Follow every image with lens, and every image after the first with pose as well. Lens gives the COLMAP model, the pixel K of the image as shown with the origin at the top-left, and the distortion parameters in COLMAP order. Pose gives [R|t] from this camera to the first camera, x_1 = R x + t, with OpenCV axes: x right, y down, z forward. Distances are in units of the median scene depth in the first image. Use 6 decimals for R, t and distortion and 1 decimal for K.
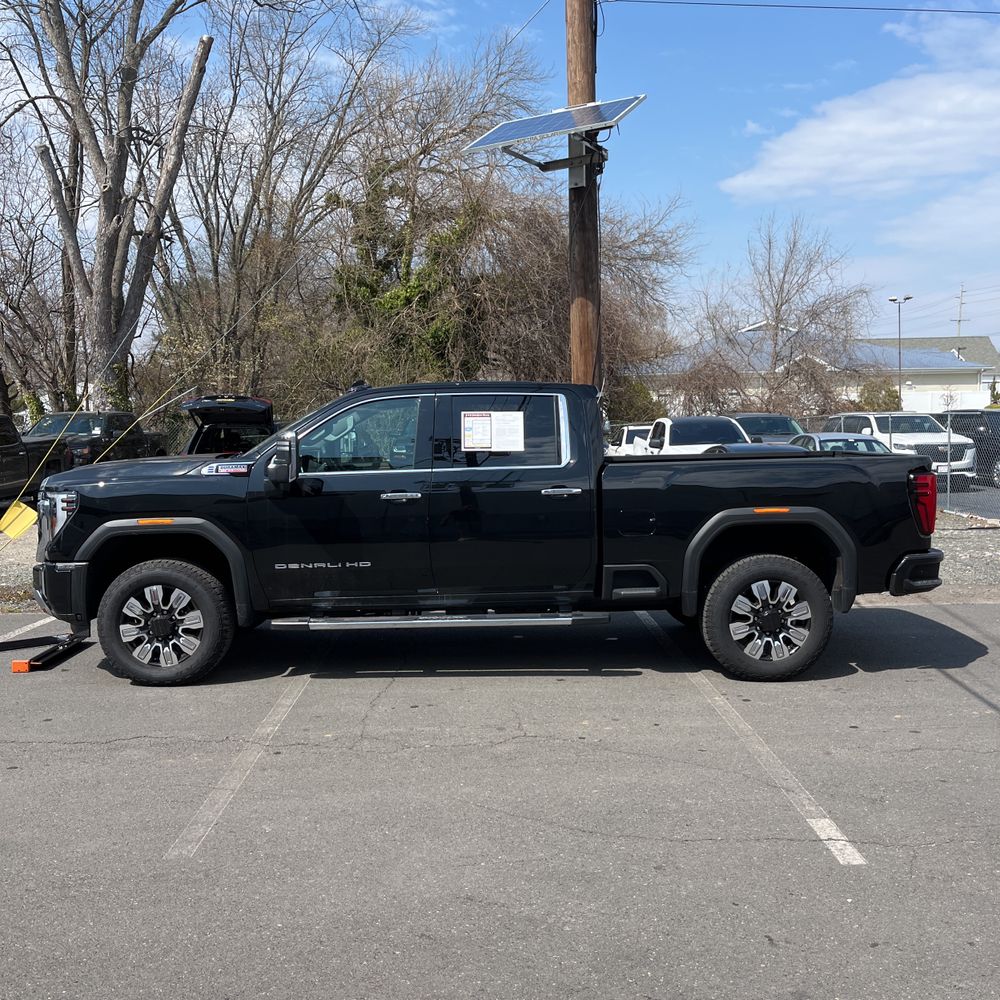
lens RADIAL K [[1026.3, 0, 508.7], [0, 1026.3, 495.3], [0, 0, 1]] dist [0.020225, -0.017667]
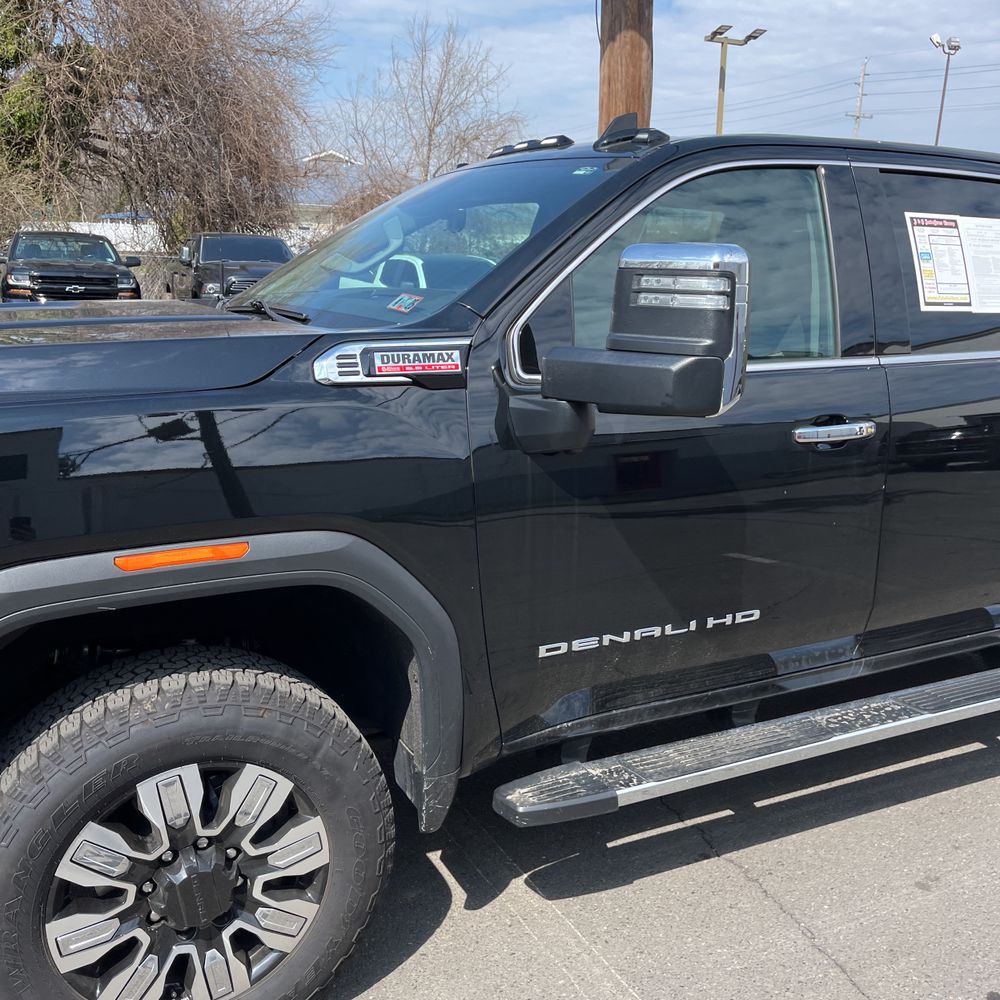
lens RADIAL K [[1013.0, 0, 500.0], [0, 1013.0, 500.0], [0, 0, 1]] dist [0.028019, -0.013227]
pose [[0.902215, -0.063117, 0.426643, -0.370027], [-0.005954, 0.987316, 0.158653, -0.032527], [-0.431245, -0.145679, 0.890396, 0.700010]]
